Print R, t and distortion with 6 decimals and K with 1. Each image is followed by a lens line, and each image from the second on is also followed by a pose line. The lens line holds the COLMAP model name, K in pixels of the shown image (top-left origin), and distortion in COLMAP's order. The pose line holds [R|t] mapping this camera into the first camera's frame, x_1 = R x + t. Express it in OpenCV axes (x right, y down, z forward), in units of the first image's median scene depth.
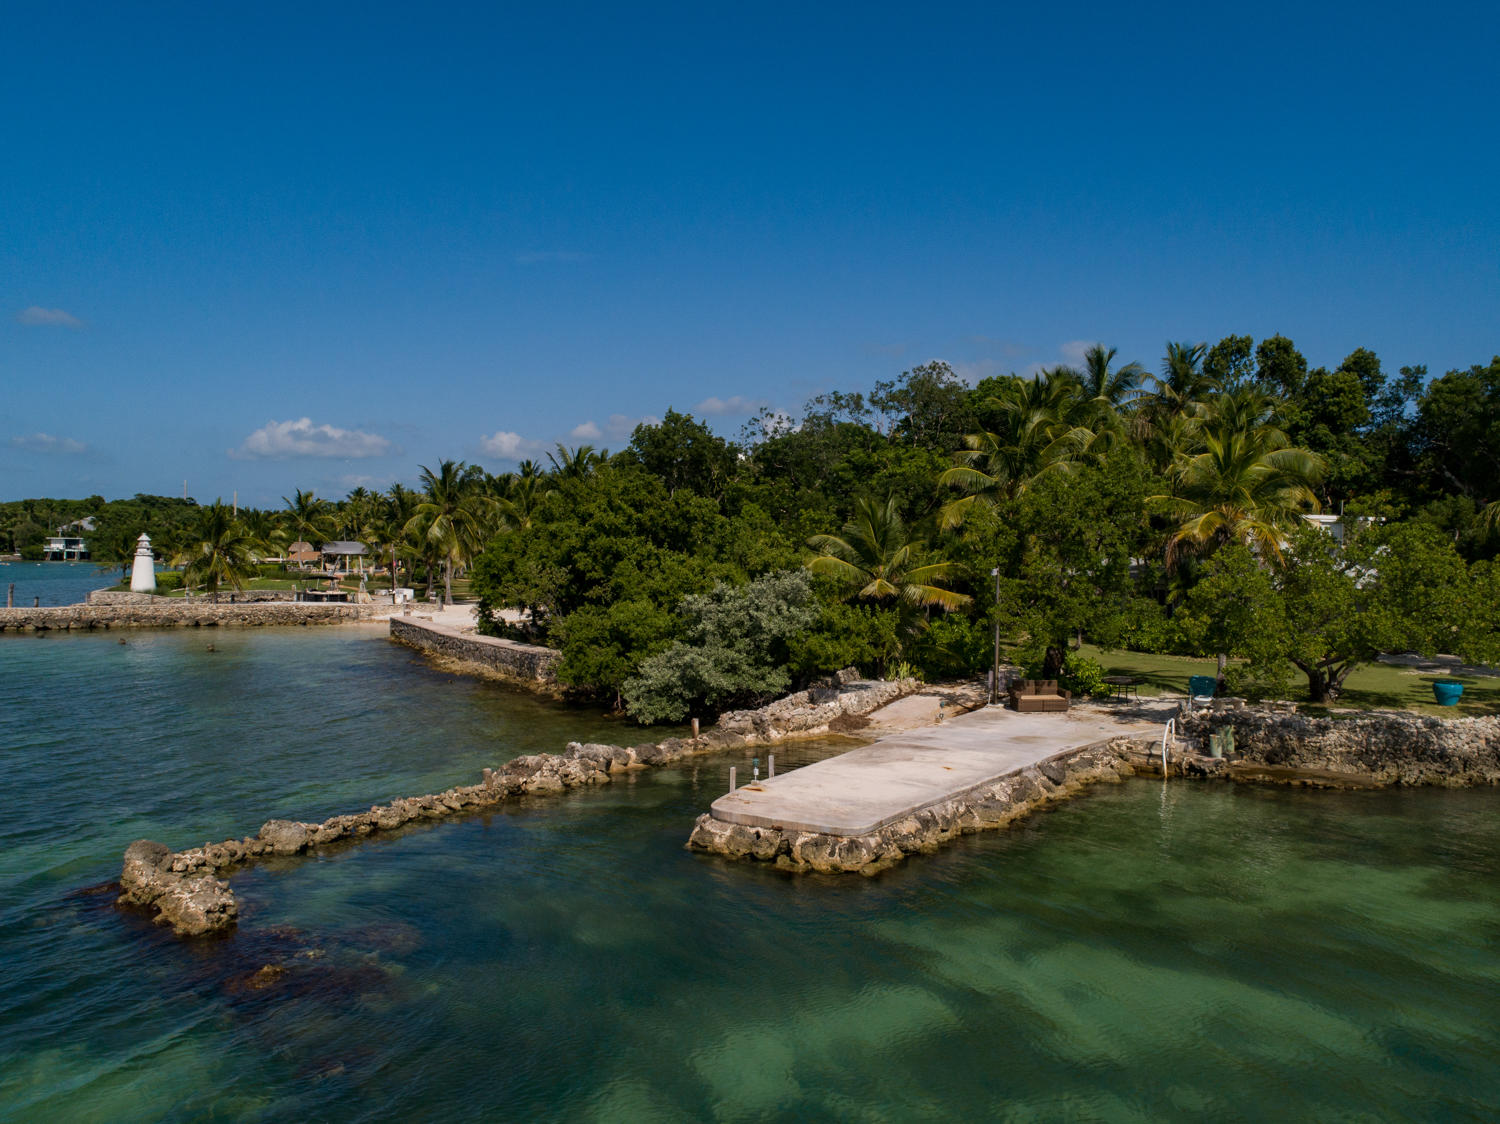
lens RADIAL K [[1123.0, 0, 750.0], [0, 1123.0, 562.0], [0, 0, 1]] dist [-0.016853, 0.007379]
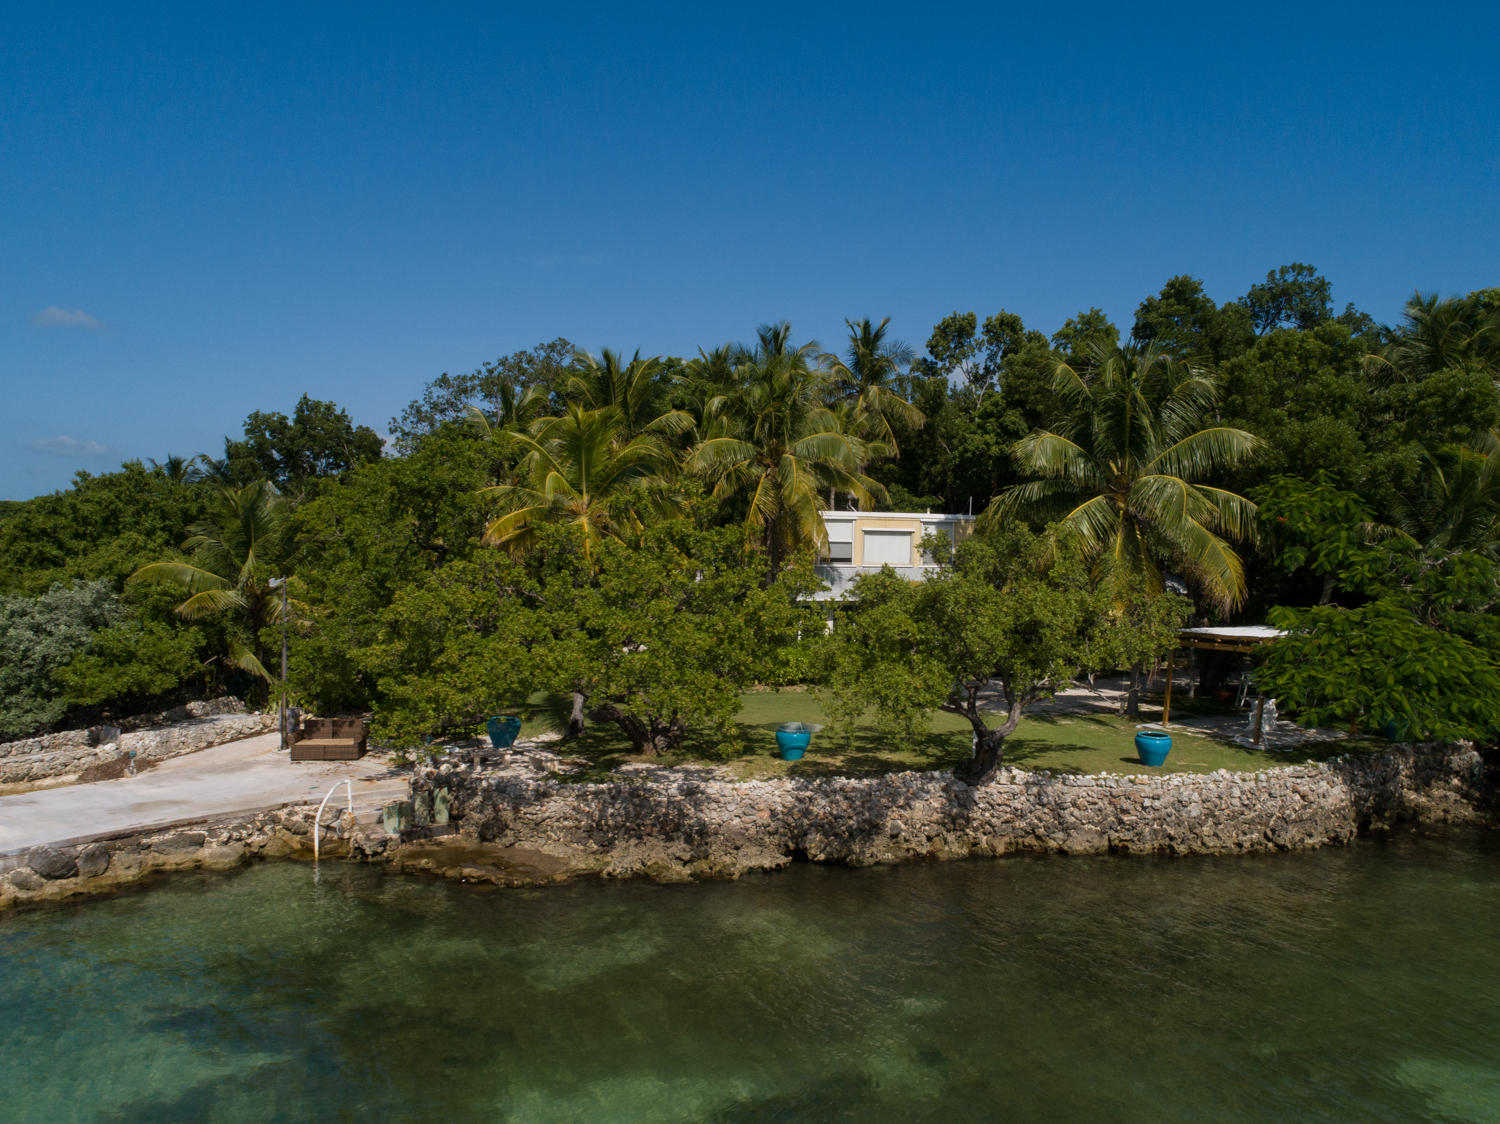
lens RADIAL K [[1123.0, 0, 750.0], [0, 1123.0, 562.0], [0, 0, 1]] dist [-0.016853, 0.007379]
pose [[0.999892, 0.001933, -0.014562, 0.661376], [-0.001965, 0.999996, -0.002200, -0.005431], [0.014558, 0.002228, 0.999892, 0.253070]]
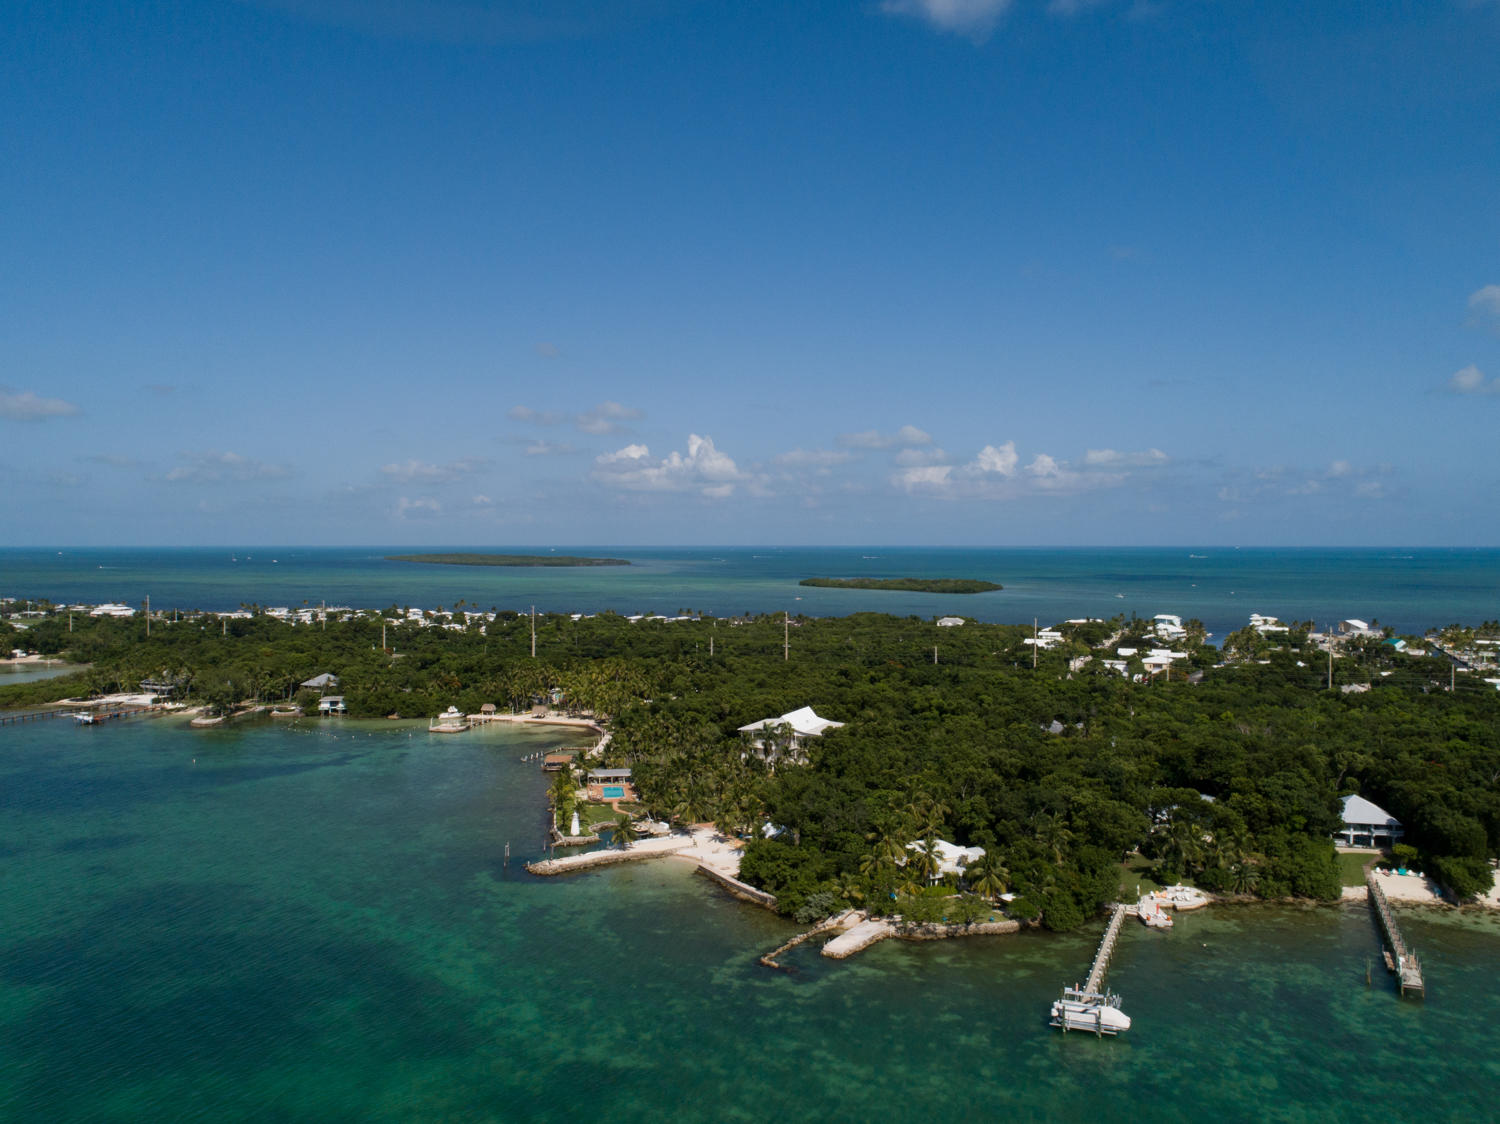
lens RADIAL K [[1123.0, 0, 750.0], [0, 1123.0, 562.0], [0, 0, 1]] dist [-0.016853, 0.007379]
pose [[0.999840, -0.016791, 0.006105, -0.411467], [0.016814, 0.999851, -0.003817, -1.869674], [-0.006040, 0.003919, 0.999974, -5.188487]]
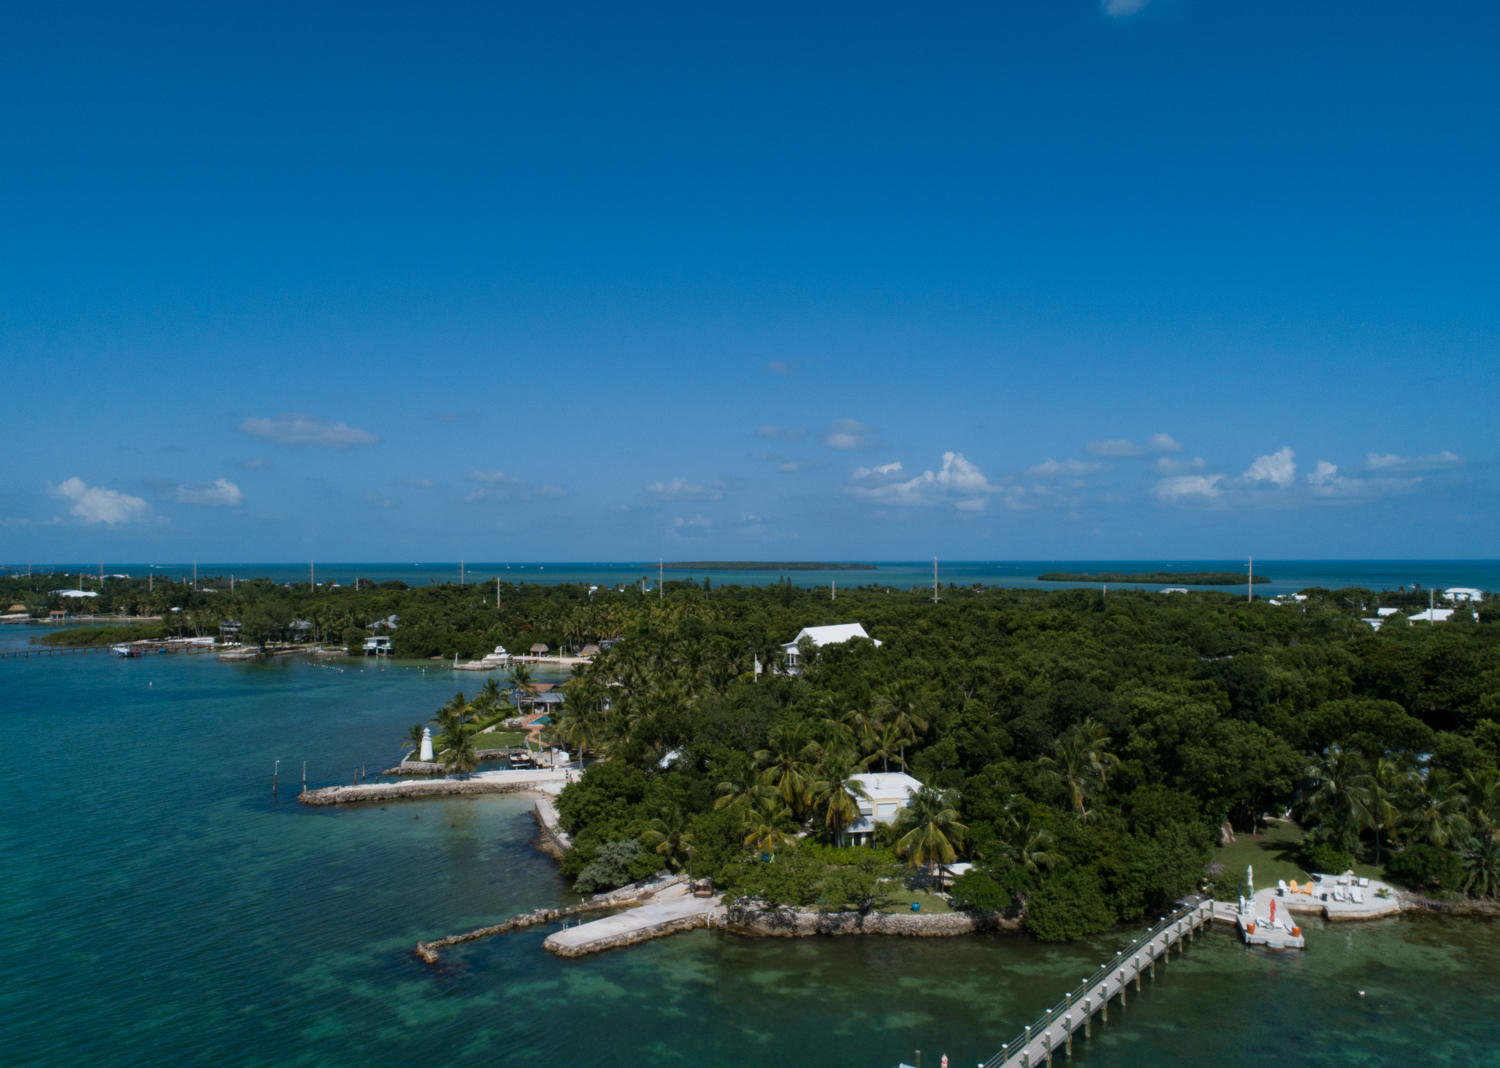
lens RADIAL K [[1114.1, 0, 746.8], [0, 1114.1, 578.5], [0, 0, 1]] dist [-0.015525, -0.001460]
pose [[0.975276, -0.014950, -0.220482, 1.191110], [0.014585, 0.999888, -0.003285, -0.800634], [0.220507, -0.000012, 0.975385, -2.101214]]
